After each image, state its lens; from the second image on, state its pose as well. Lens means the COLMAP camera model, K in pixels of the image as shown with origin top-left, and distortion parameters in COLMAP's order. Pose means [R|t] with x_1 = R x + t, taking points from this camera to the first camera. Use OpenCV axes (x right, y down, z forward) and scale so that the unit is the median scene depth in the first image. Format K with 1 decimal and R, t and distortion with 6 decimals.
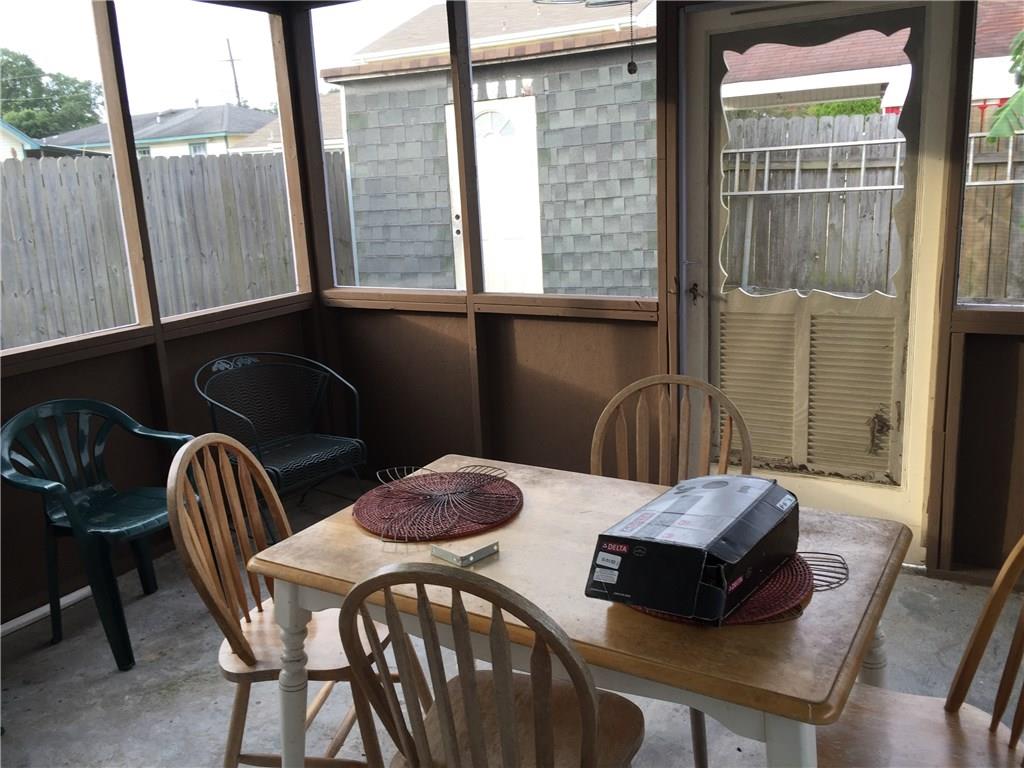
lens RADIAL K [[887.1, 0, 512.1], [0, 887.1, 384.1], [0, 0, 1]] dist [0.056404, -0.052431]
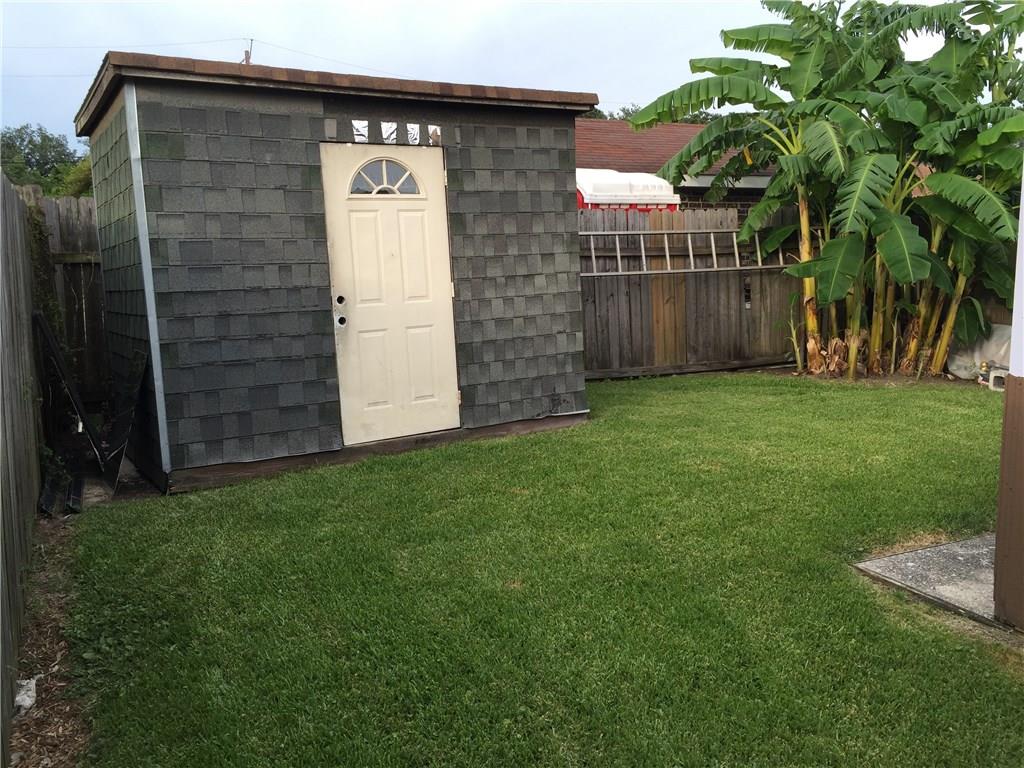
lens RADIAL K [[887.1, 0, 512.0], [0, 887.1, 383.0], [0, 0, 1]] dist [0.056404, -0.052431]
pose [[0.548711, -0.080206, 0.832156, -0.612963], [0.181138, 0.983148, -0.024681, -0.086226], [-0.816153, 0.164278, 0.553992, 0.541864]]
